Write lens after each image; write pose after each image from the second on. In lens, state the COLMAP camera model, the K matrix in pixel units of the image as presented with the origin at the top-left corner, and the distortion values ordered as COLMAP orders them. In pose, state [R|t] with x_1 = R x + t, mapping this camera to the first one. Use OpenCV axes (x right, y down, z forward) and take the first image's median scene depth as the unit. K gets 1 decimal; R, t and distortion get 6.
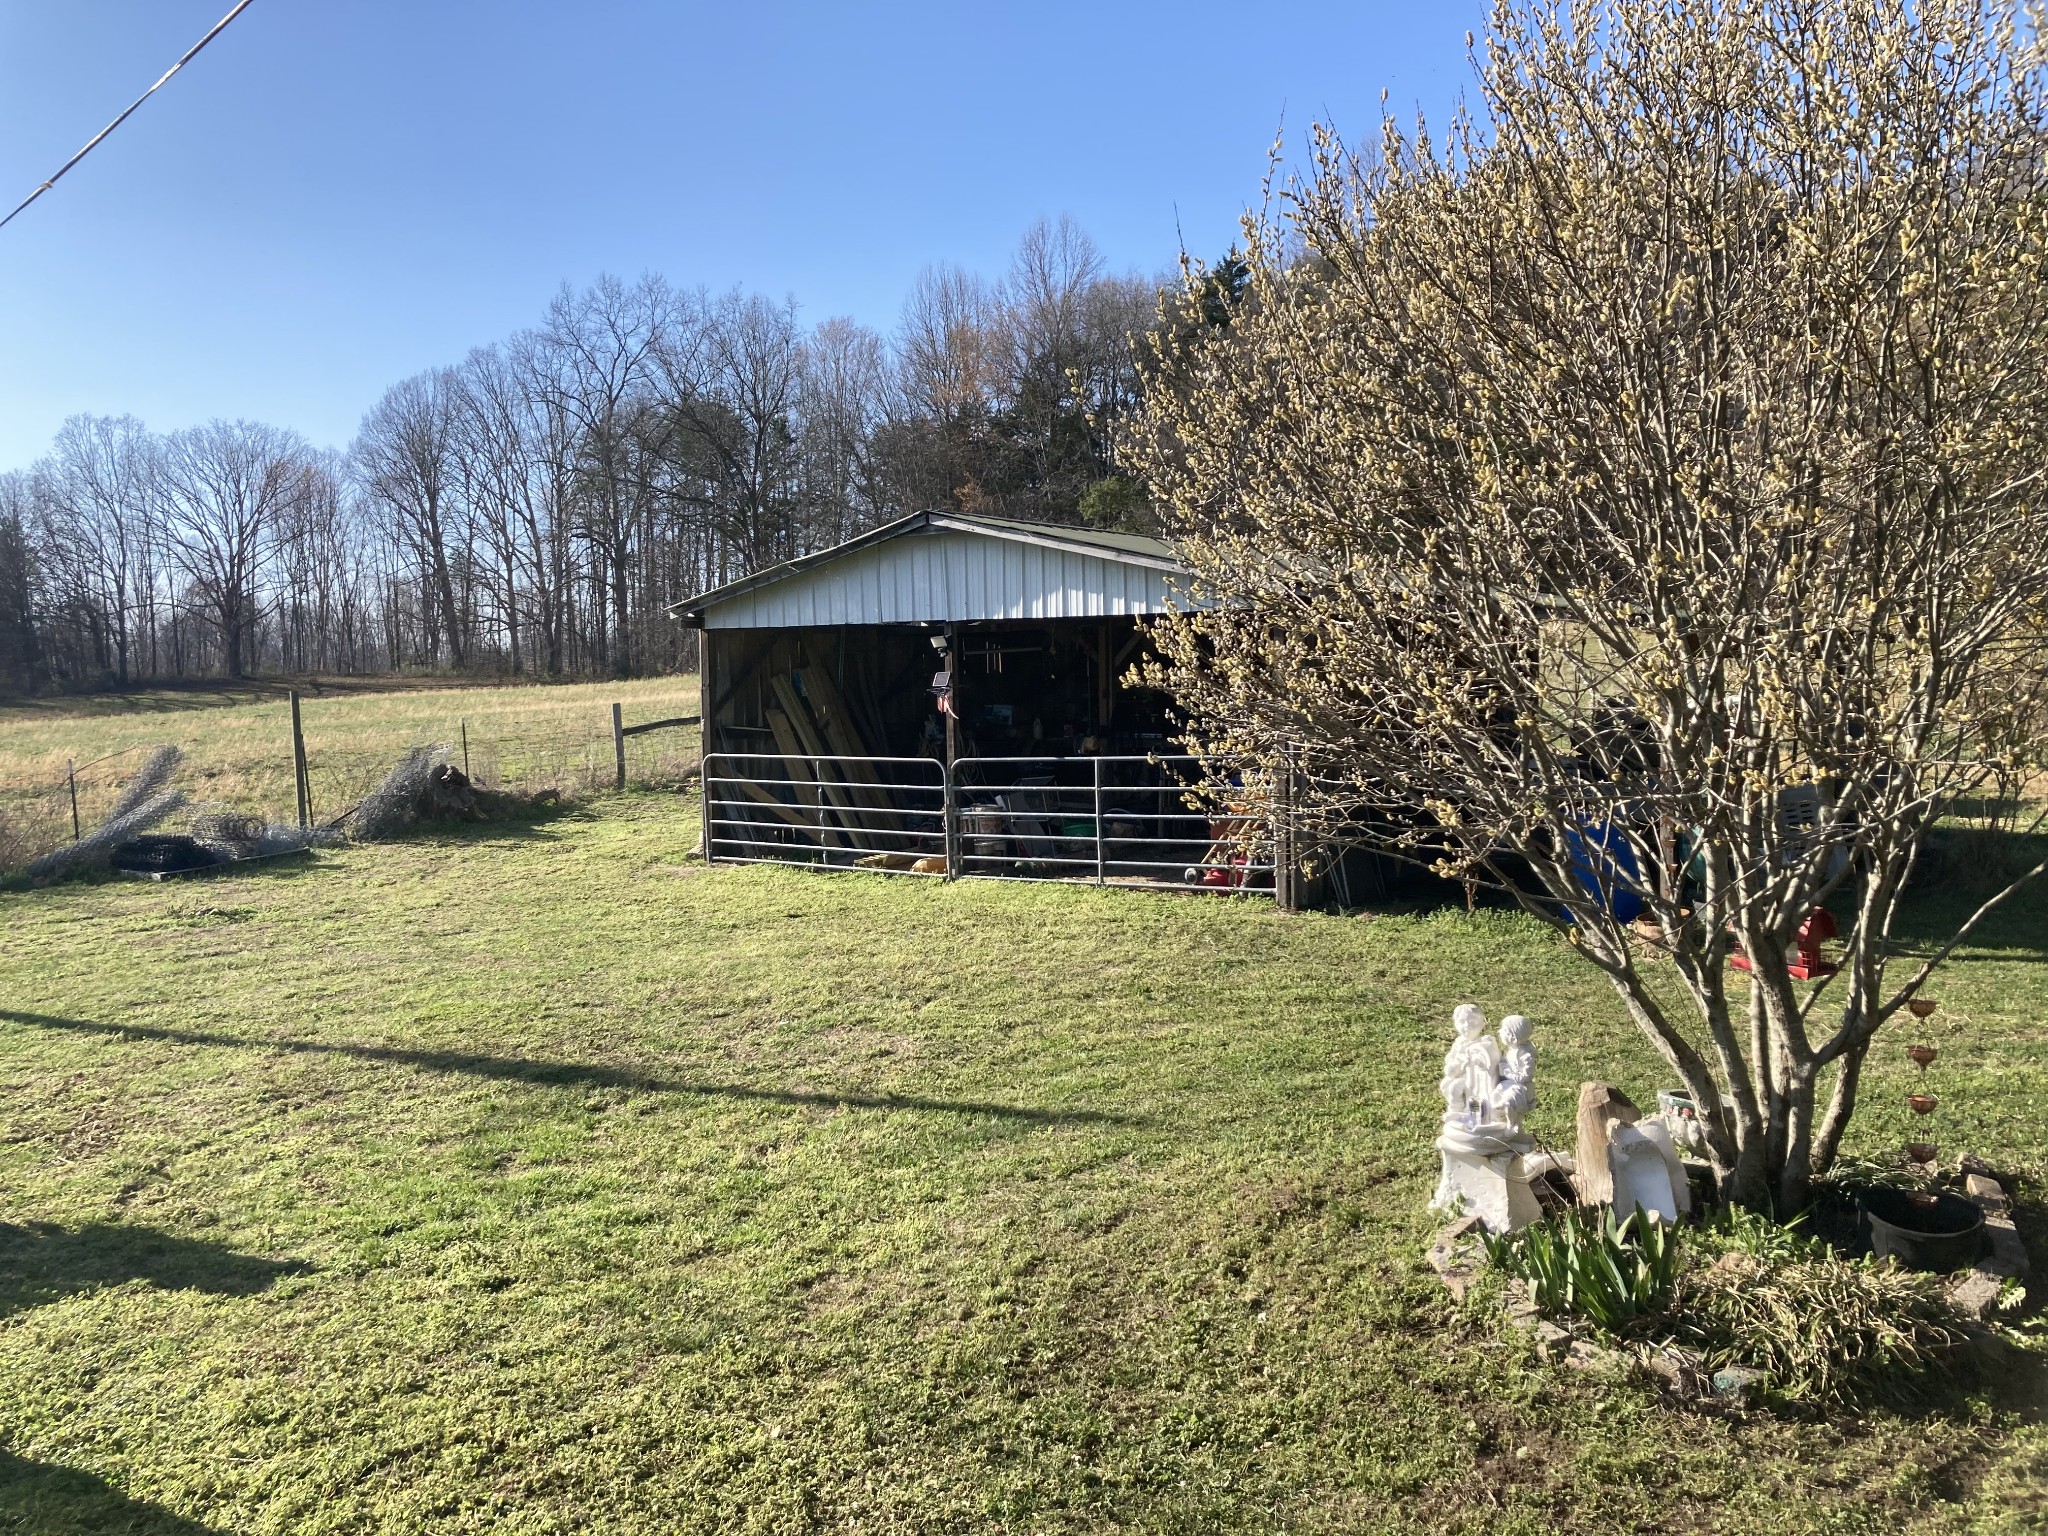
lens RADIAL K [[1668.4, 0, 1087.7], [0, 1668.4, 778.5], [0, 0, 1]] dist [0.020234, -0.009510]
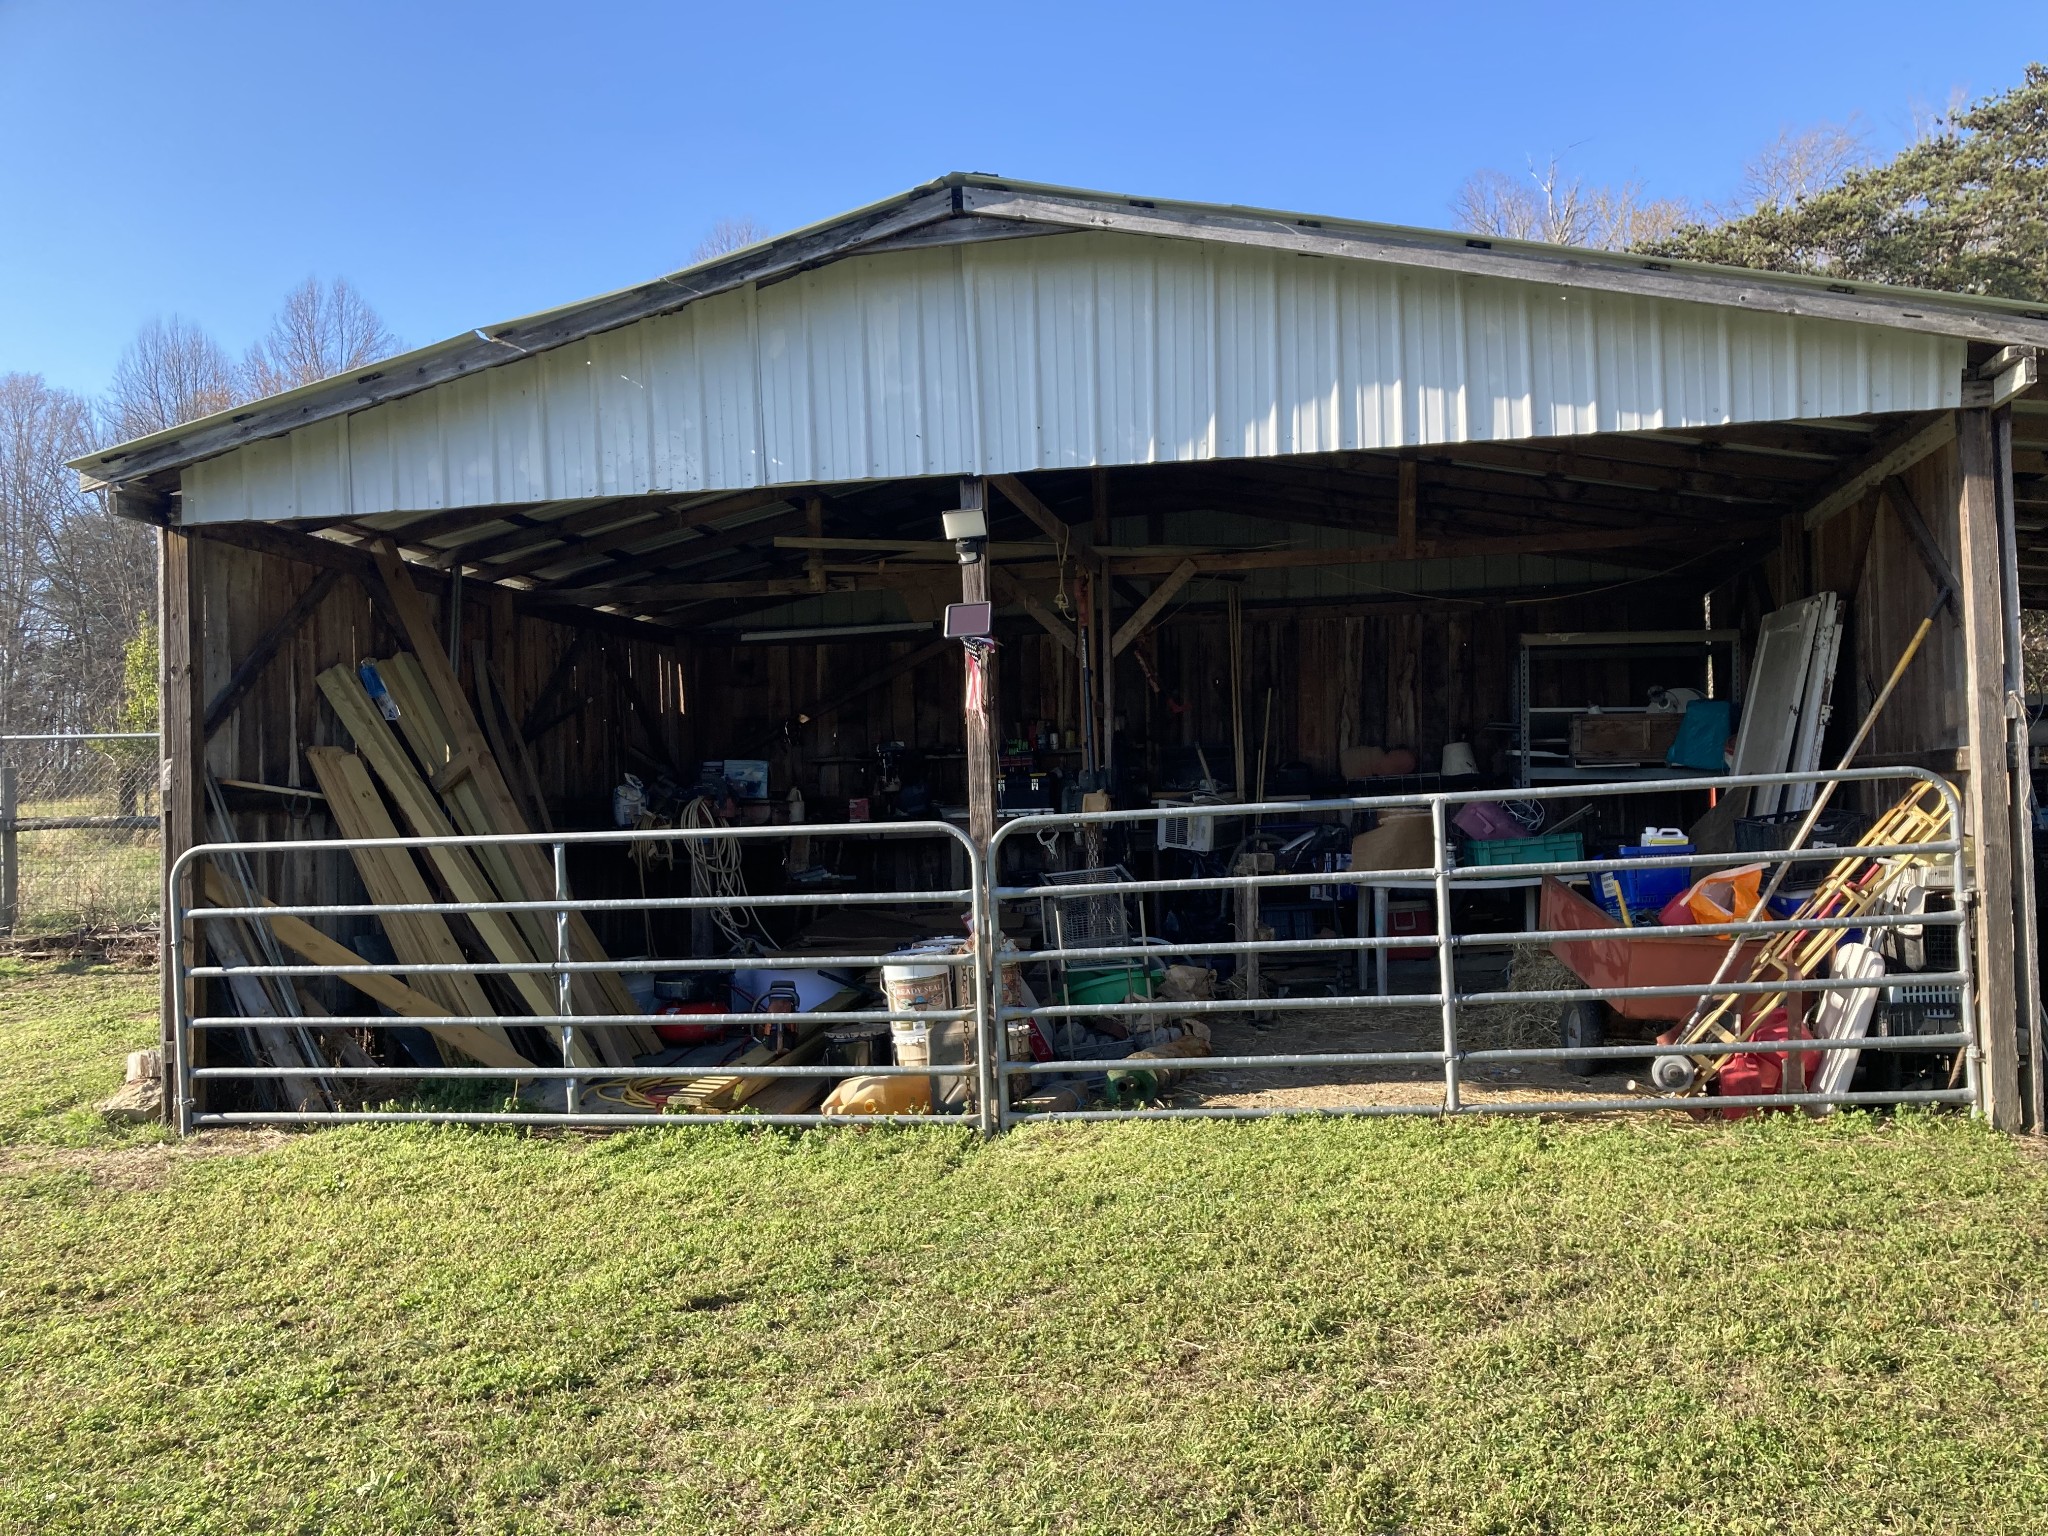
lens RADIAL K [[1668.4, 0, 1087.7], [0, 1668.4, 778.5], [0, 0, 1]] dist [0.020234, -0.009510]
pose [[0.904354, -0.004378, 0.426761, -0.217977], [0.043841, 0.995611, -0.082690, 0.011480], [-0.424525, 0.093491, 0.900576, 0.600727]]
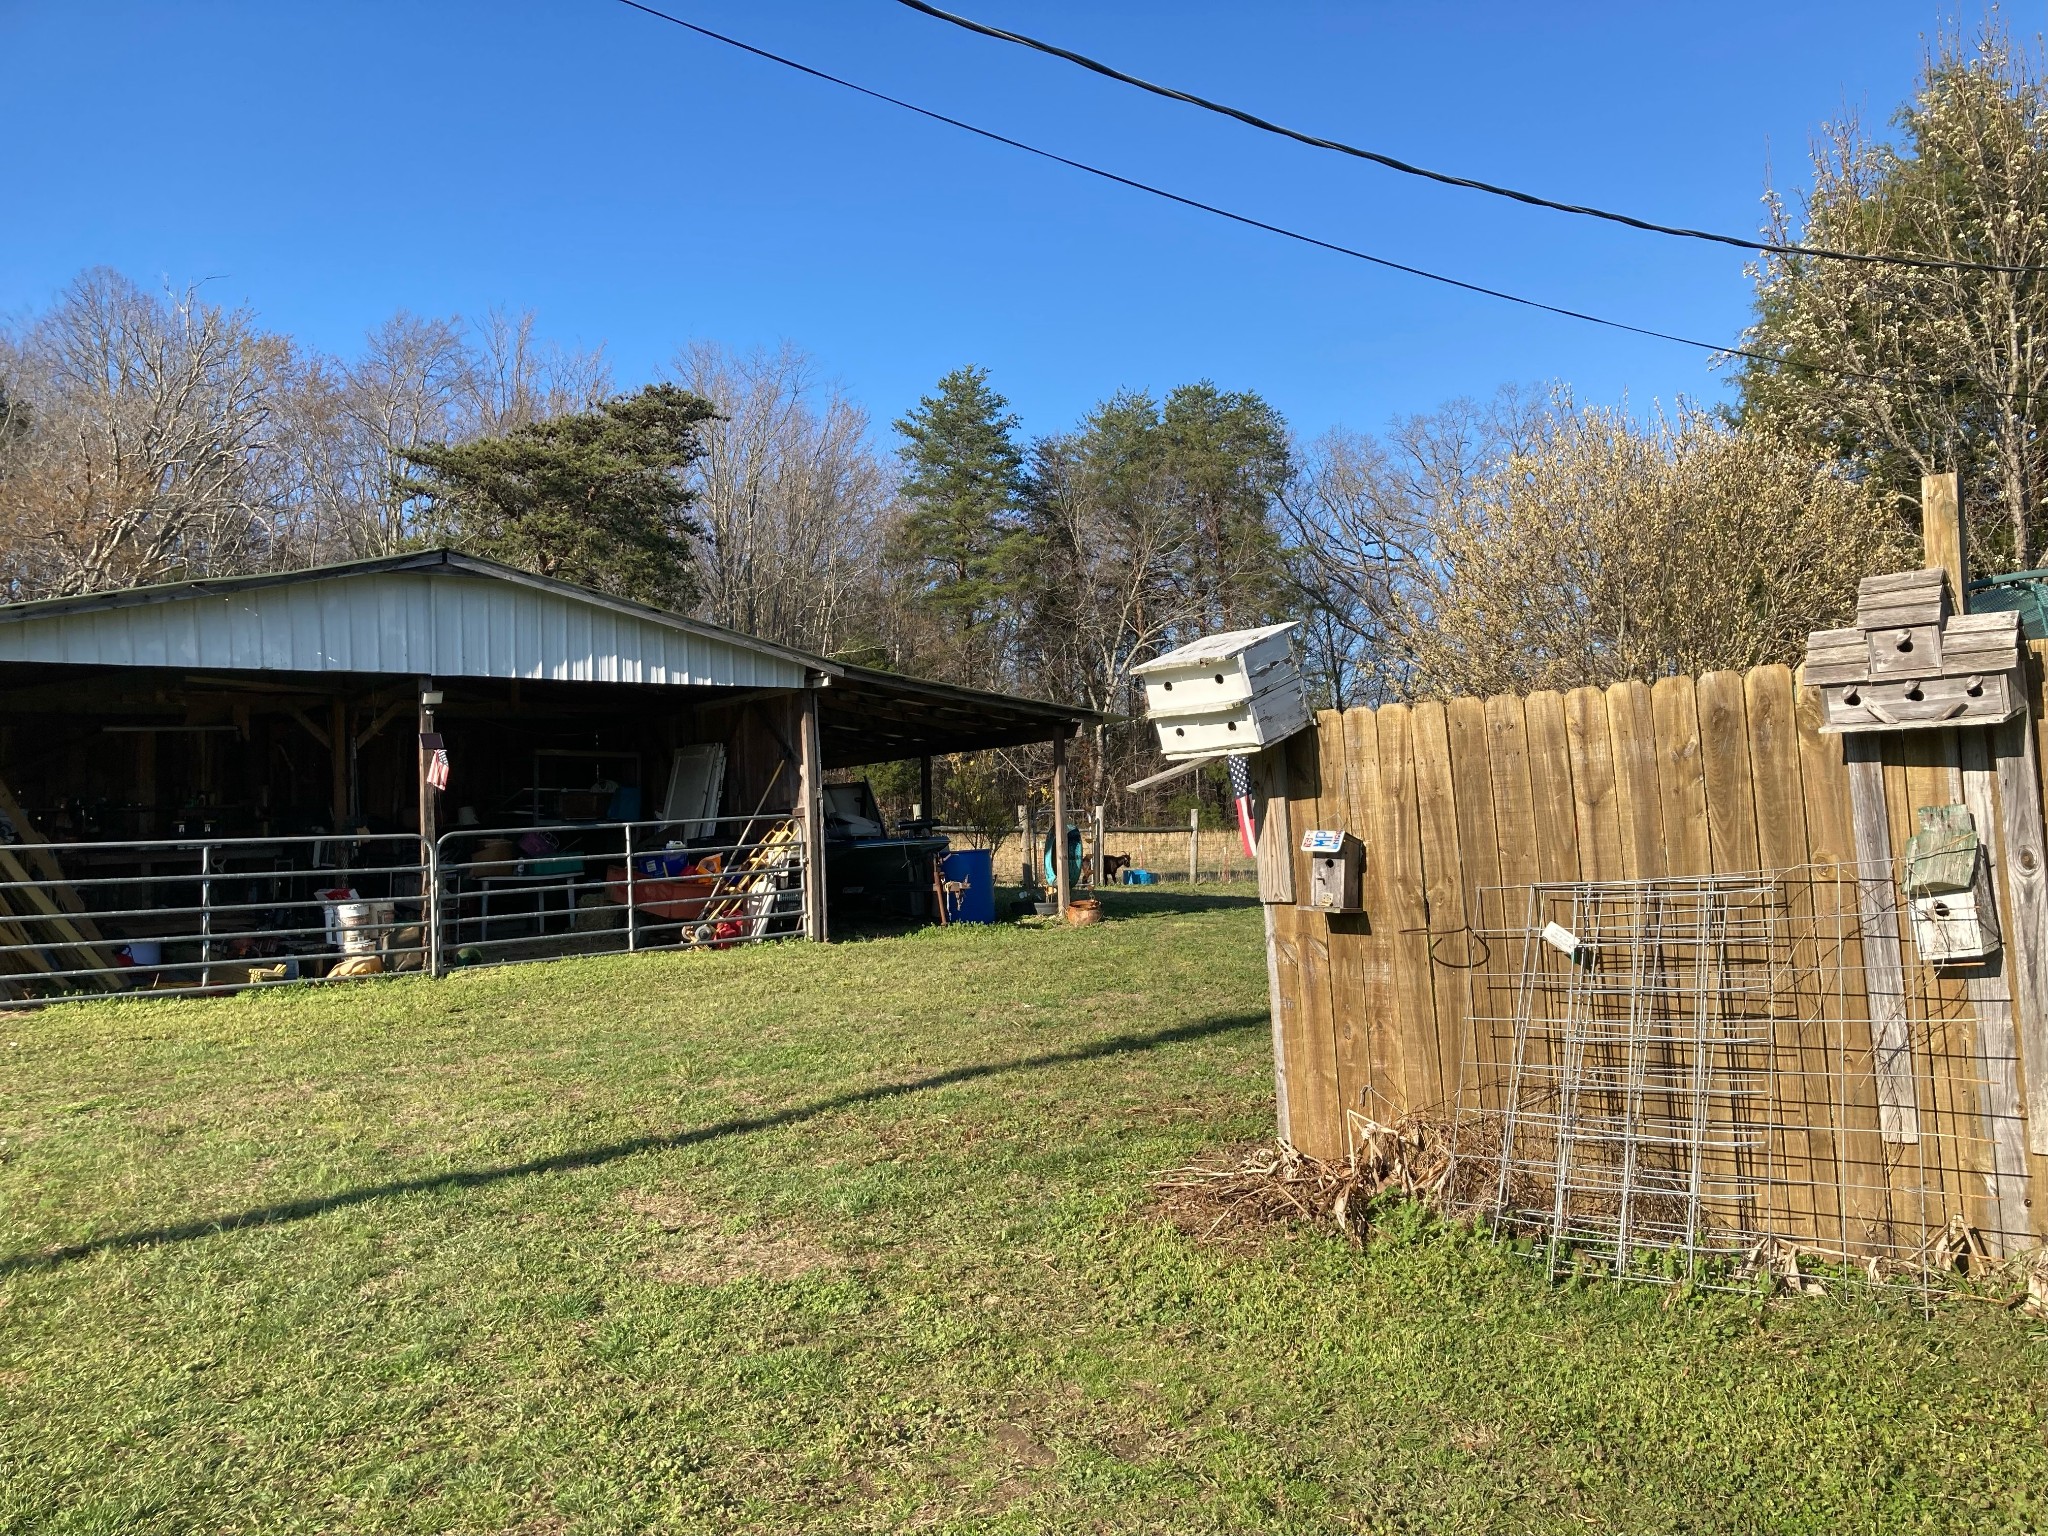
lens RADIAL K [[1668.4, 0, 1087.7], [0, 1668.4, 778.5], [0, 0, 1]] dist [0.020234, -0.009510]
pose [[0.264270, 0.039997, 0.963619, -0.789073], [0.094971, 0.993205, -0.067270, 0.047831], [-0.959761, 0.109293, 0.258676, 0.425646]]
